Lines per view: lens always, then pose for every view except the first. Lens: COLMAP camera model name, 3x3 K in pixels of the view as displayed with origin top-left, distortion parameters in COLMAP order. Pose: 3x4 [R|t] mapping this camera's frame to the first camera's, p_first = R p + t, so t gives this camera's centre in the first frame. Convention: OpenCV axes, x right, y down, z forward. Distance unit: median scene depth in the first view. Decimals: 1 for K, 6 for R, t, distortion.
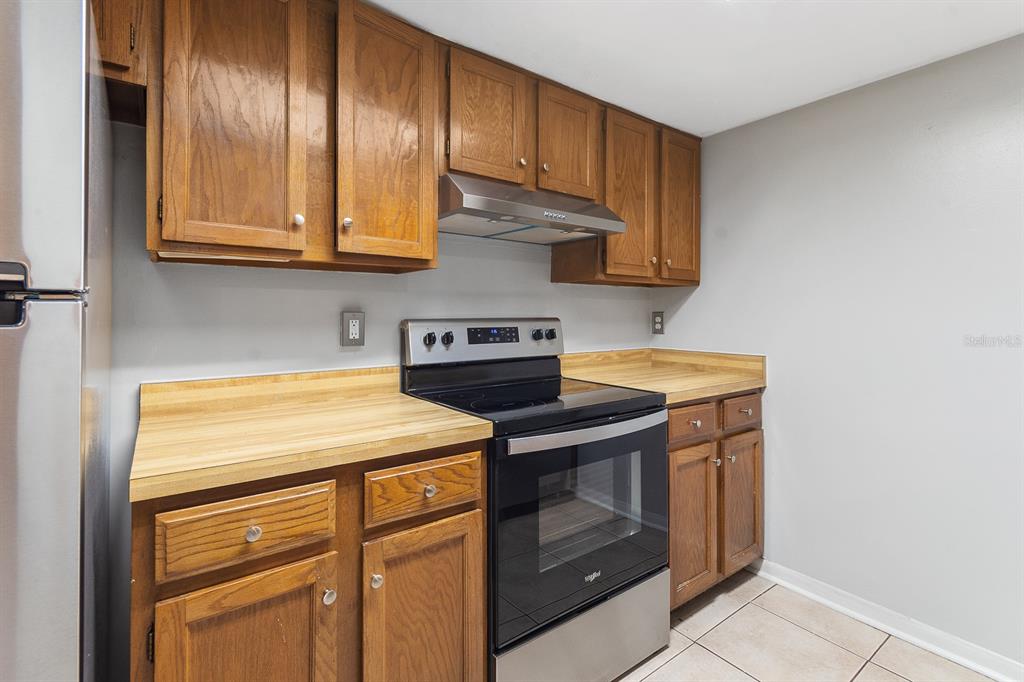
lens RADIAL K [[467.5, 0, 507.1], [0, 467.5, 310.5], [0, 0, 1]] dist [0.001161, 0.000122]
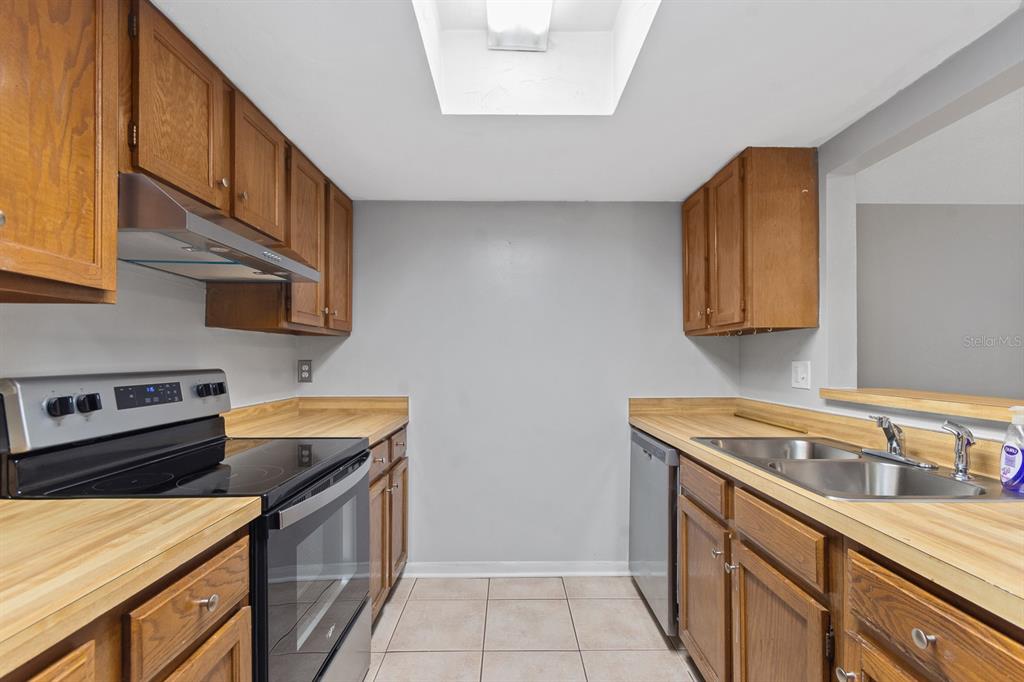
lens RADIAL K [[452.8, 0, 512.2], [0, 452.8, 358.8], [0, 0, 1]] dist [-0.000416, -0.000309]
pose [[0.583567, -0.003032, 0.812060, -0.277853], [-0.004831, 0.999962, 0.007205, -0.012696], [-0.812051, -0.008128, 0.583530, 0.099736]]
